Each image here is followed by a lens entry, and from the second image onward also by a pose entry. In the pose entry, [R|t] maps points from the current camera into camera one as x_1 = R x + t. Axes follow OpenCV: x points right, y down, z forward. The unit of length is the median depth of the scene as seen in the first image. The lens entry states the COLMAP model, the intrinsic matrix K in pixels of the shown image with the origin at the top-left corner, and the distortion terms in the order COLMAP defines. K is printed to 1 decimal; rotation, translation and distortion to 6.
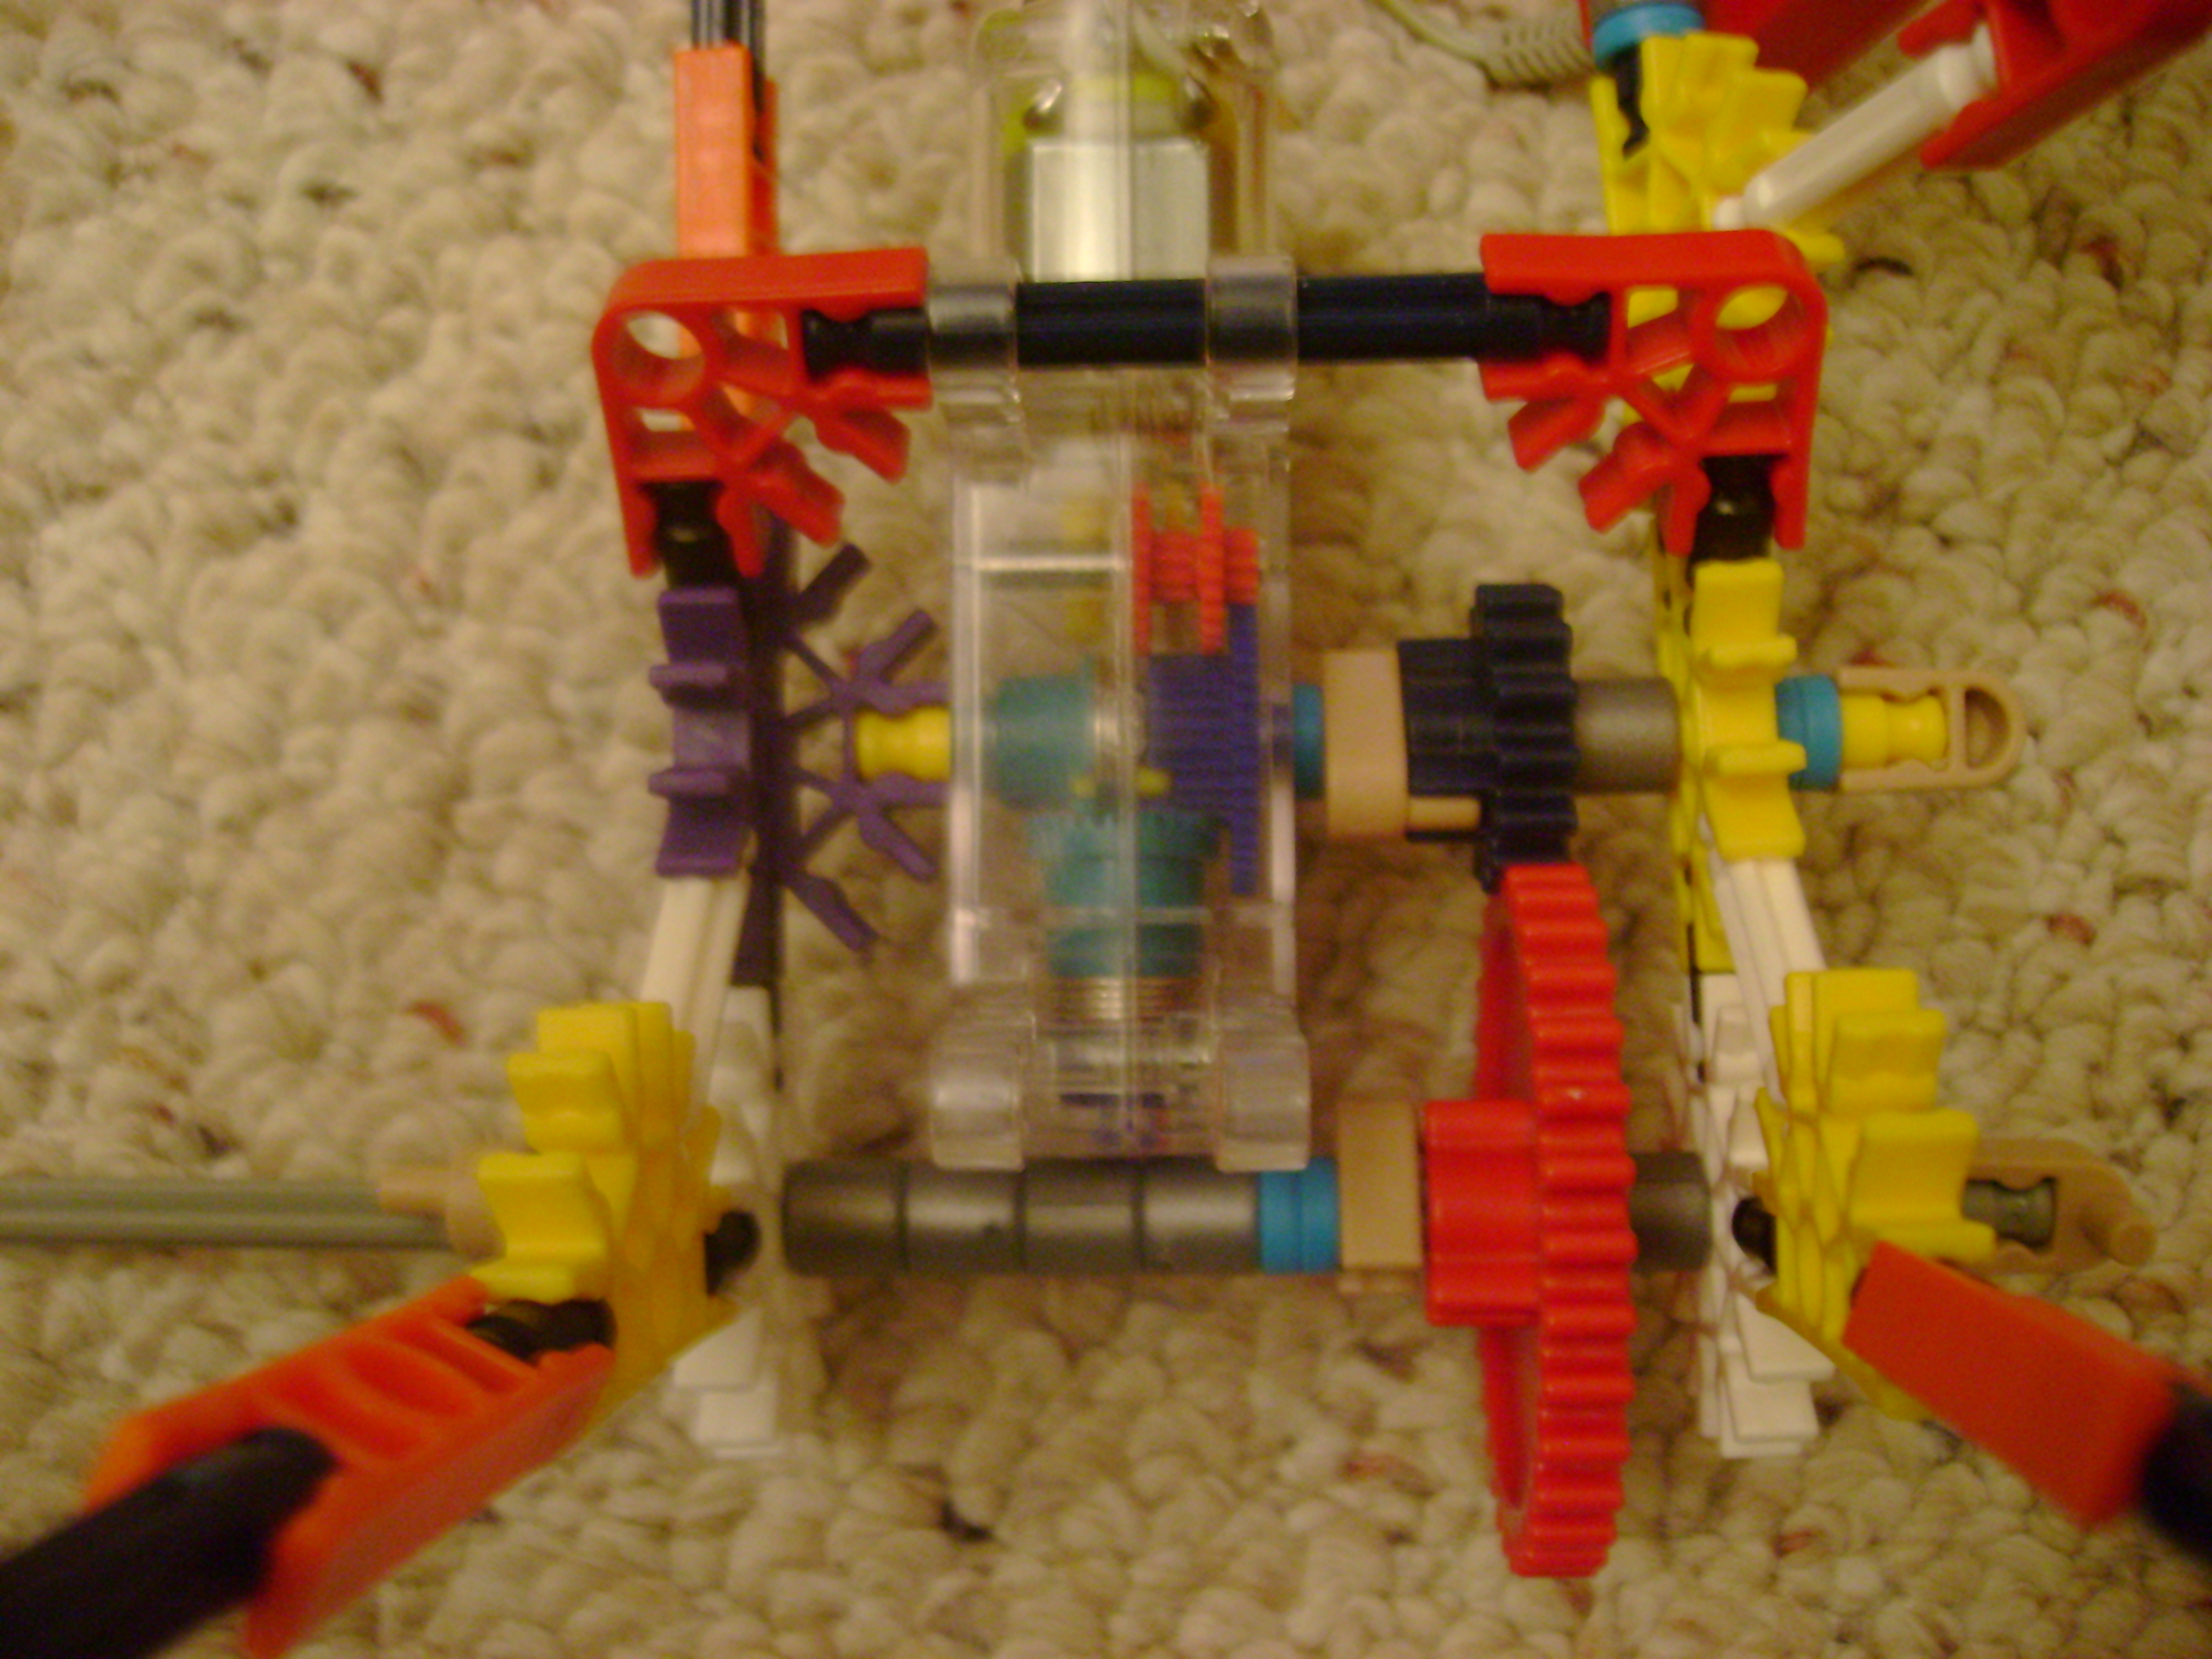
lens RADIAL K [[2211.2, 0, 1096.4], [0, 2211.2, 834.3], [0, 0, 1]] dist [-0.150430, 0.104594]
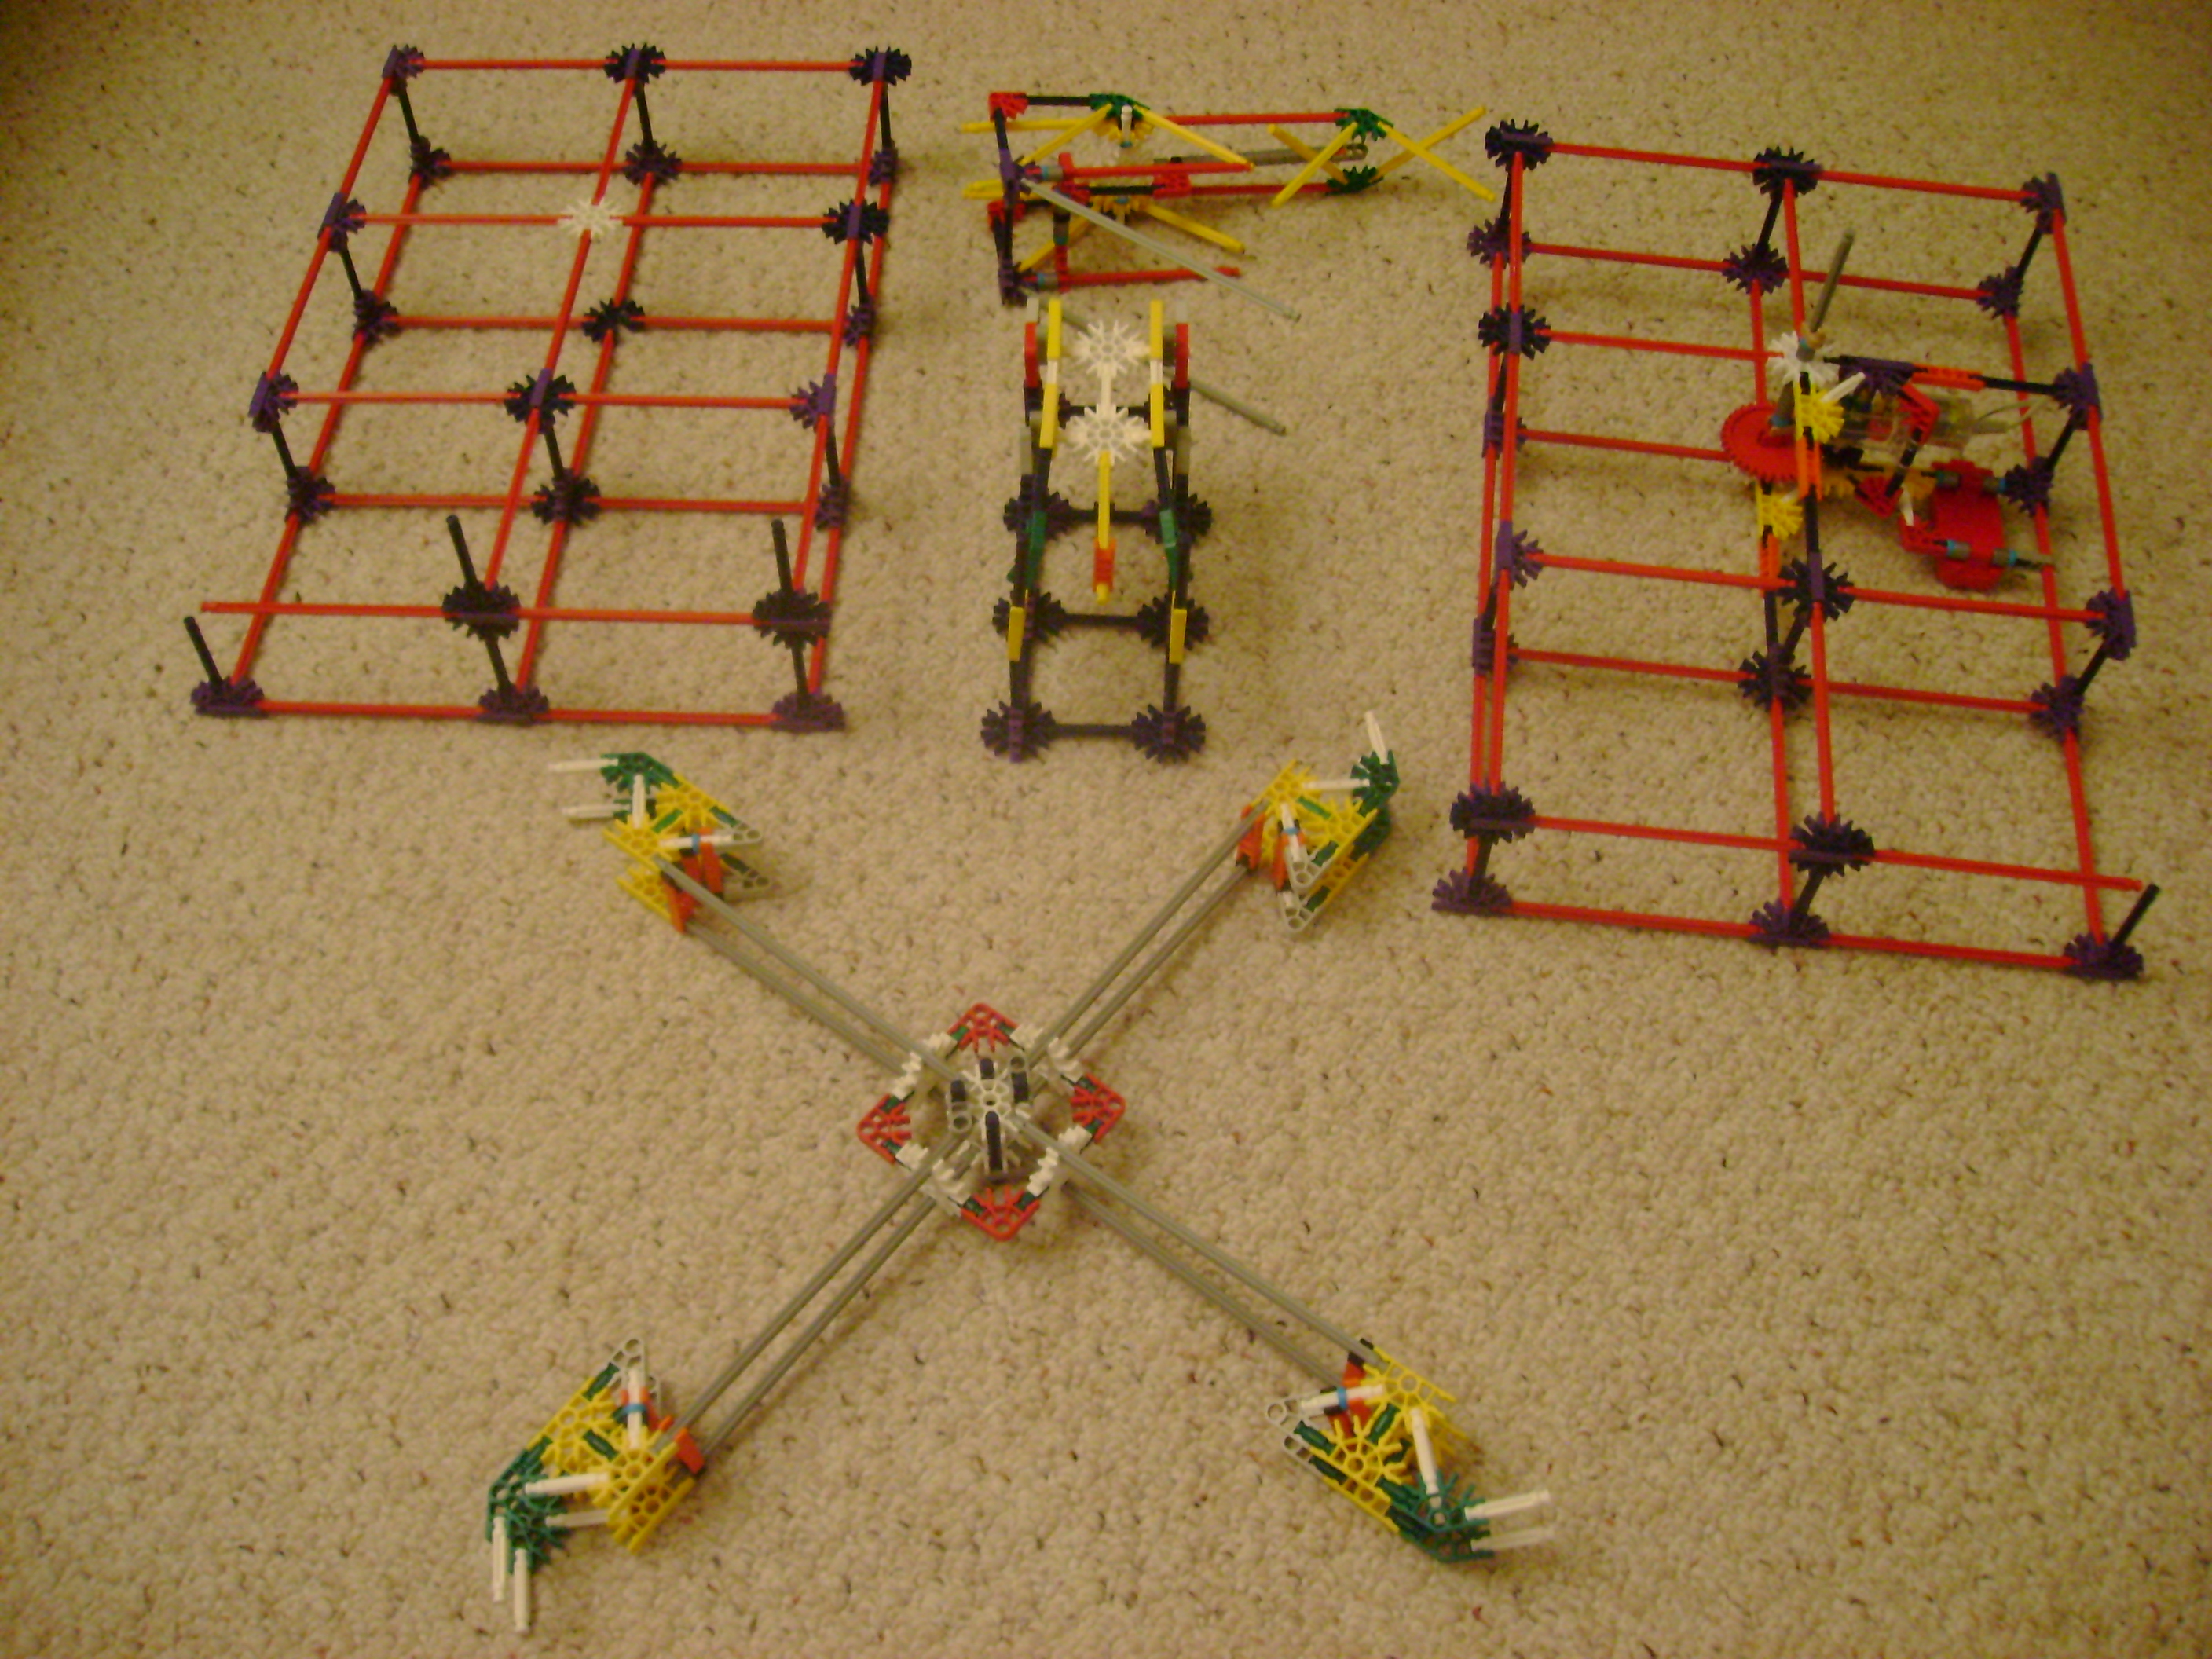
lens RADIAL K [[2166.0, 0, 1099.4], [0, 2166.0, 873.3], [0, 0, 1]] dist [-0.139027, 0.088460]
pose [[0.986205, 0.089161, -0.139465, 0.824578], [-0.138363, 0.906504, -0.398881, 1.091204], [0.090861, 0.412675, 0.906335, -3.397514]]
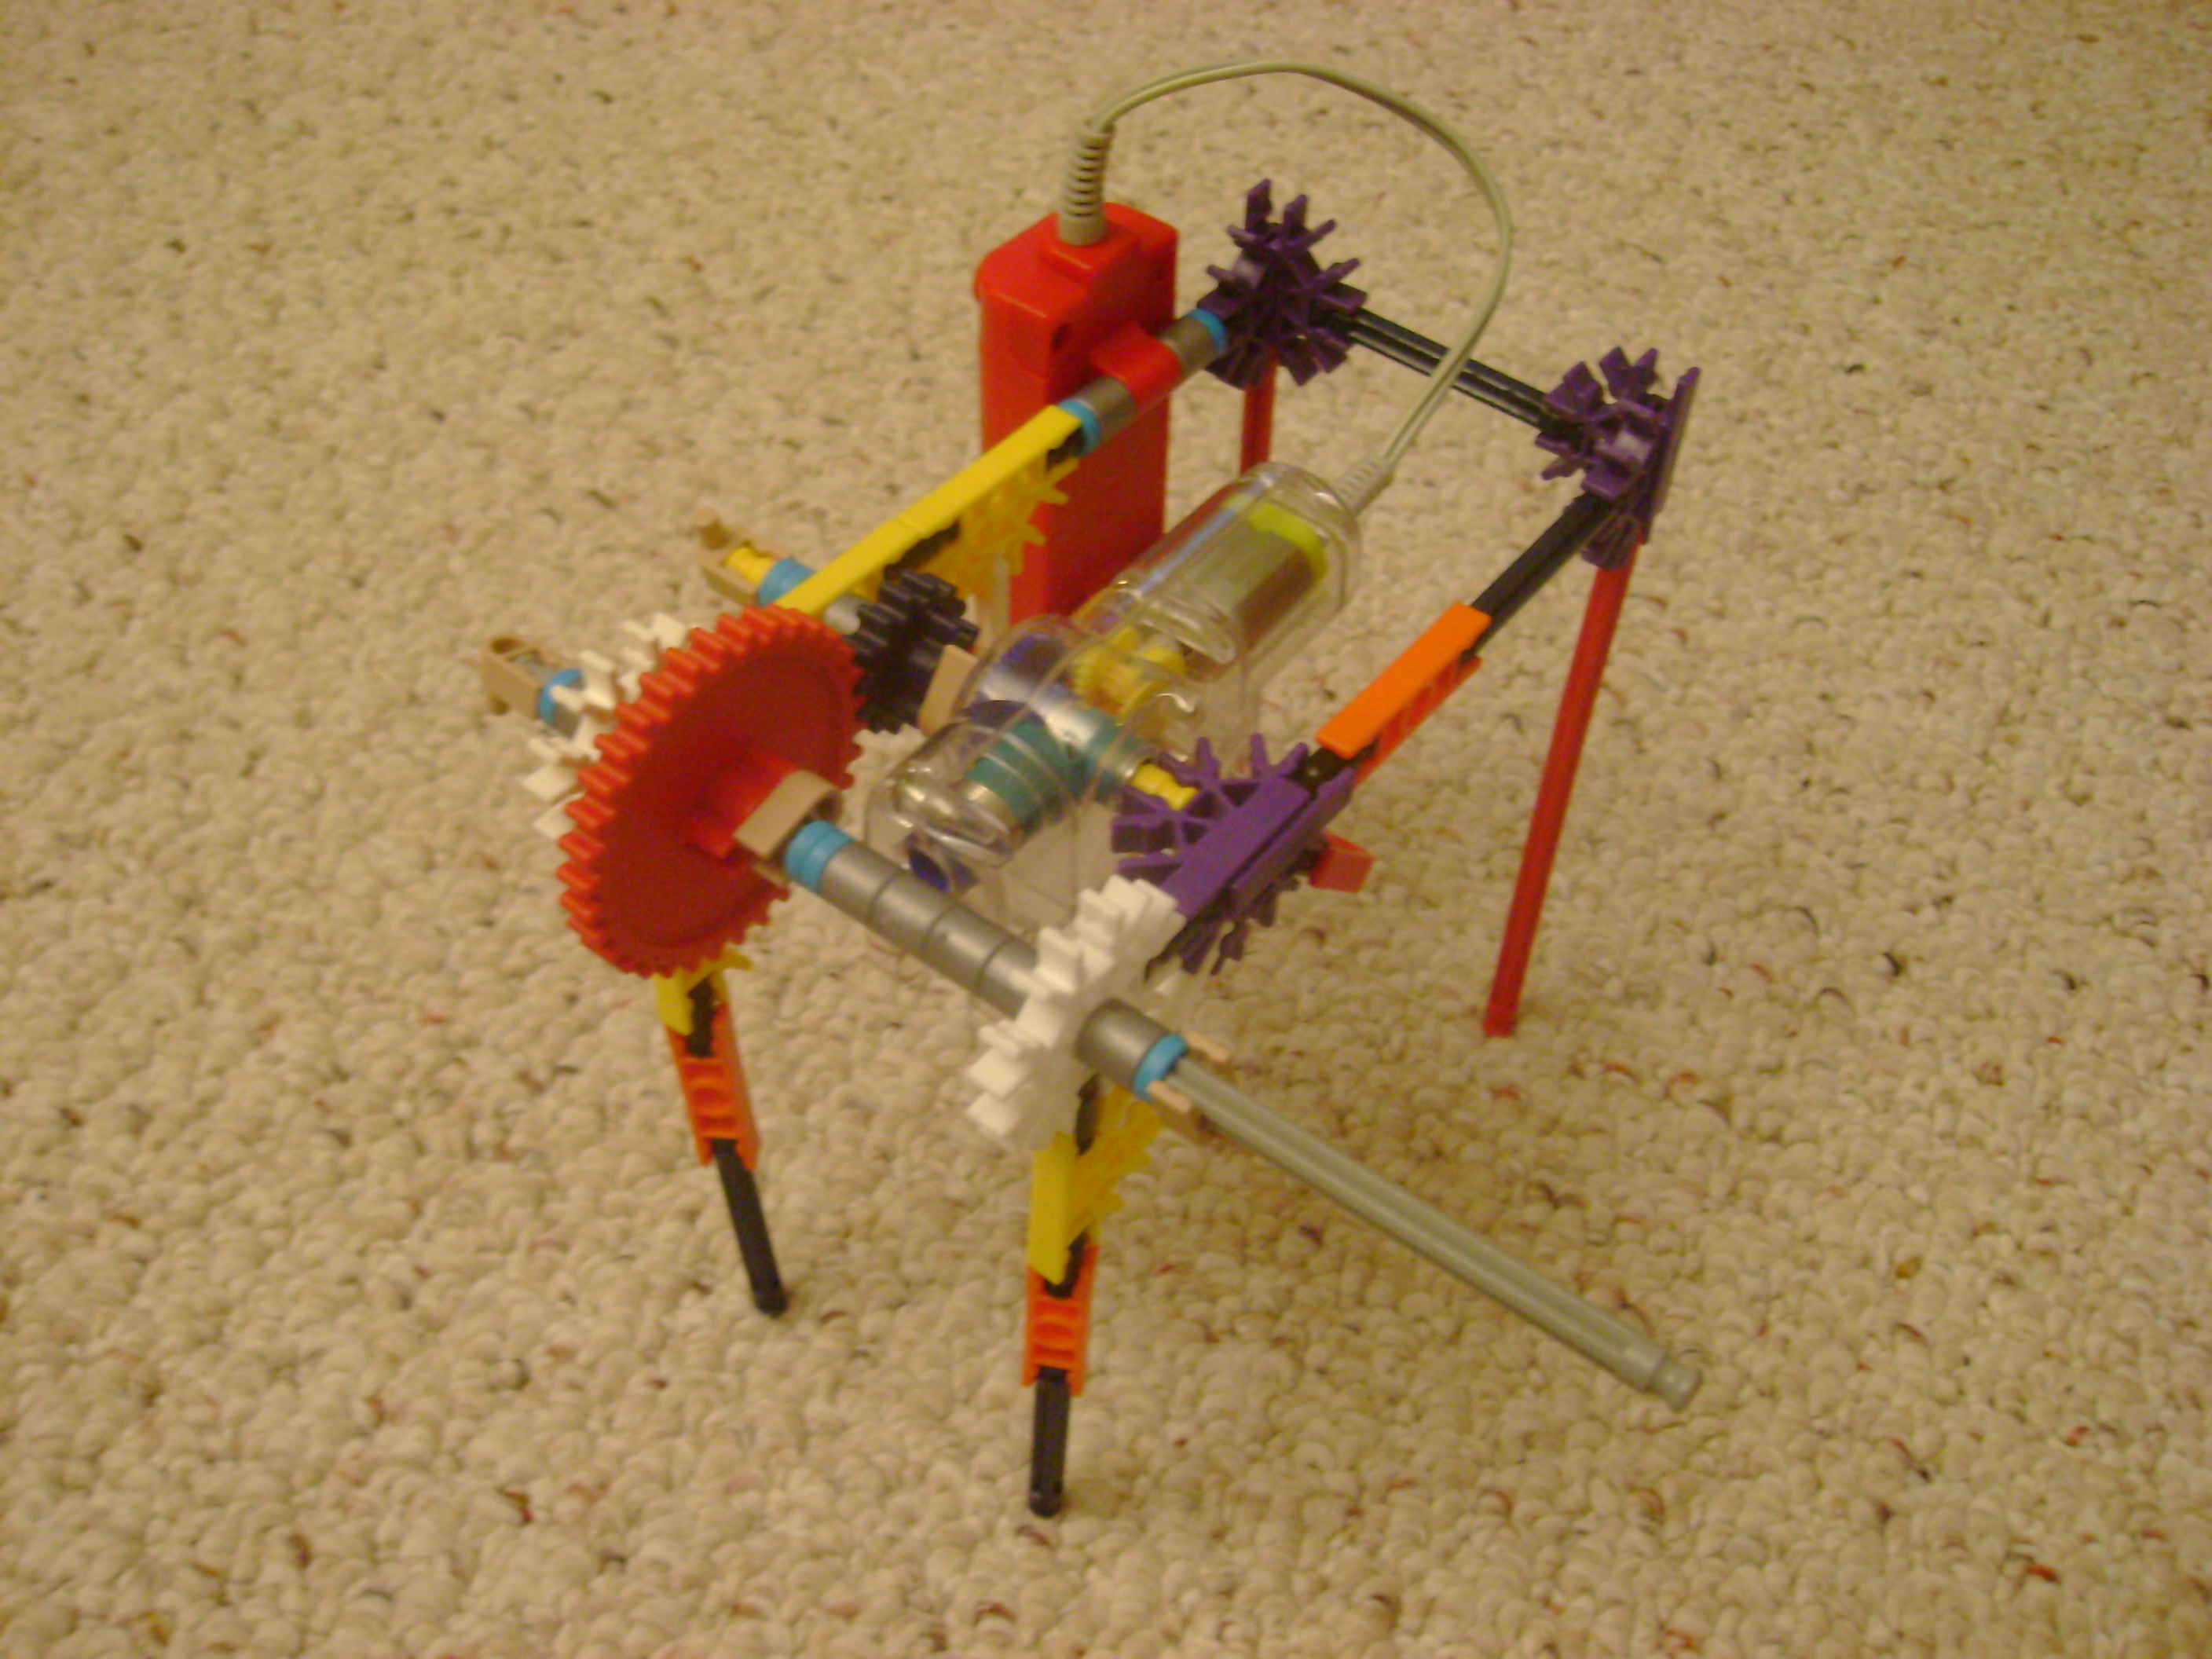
lens RADIAL K [[2365.4, 0, 1088.1], [0, 2365.4, 837.5], [0, 0, 1]] dist [-0.144236, 0.113930]
pose [[0.993002, -0.103753, 0.056409, 0.323651], [0.118080, 0.864528, -0.488516, -0.178752], [0.001918, 0.491758, 0.870730, -0.847739]]
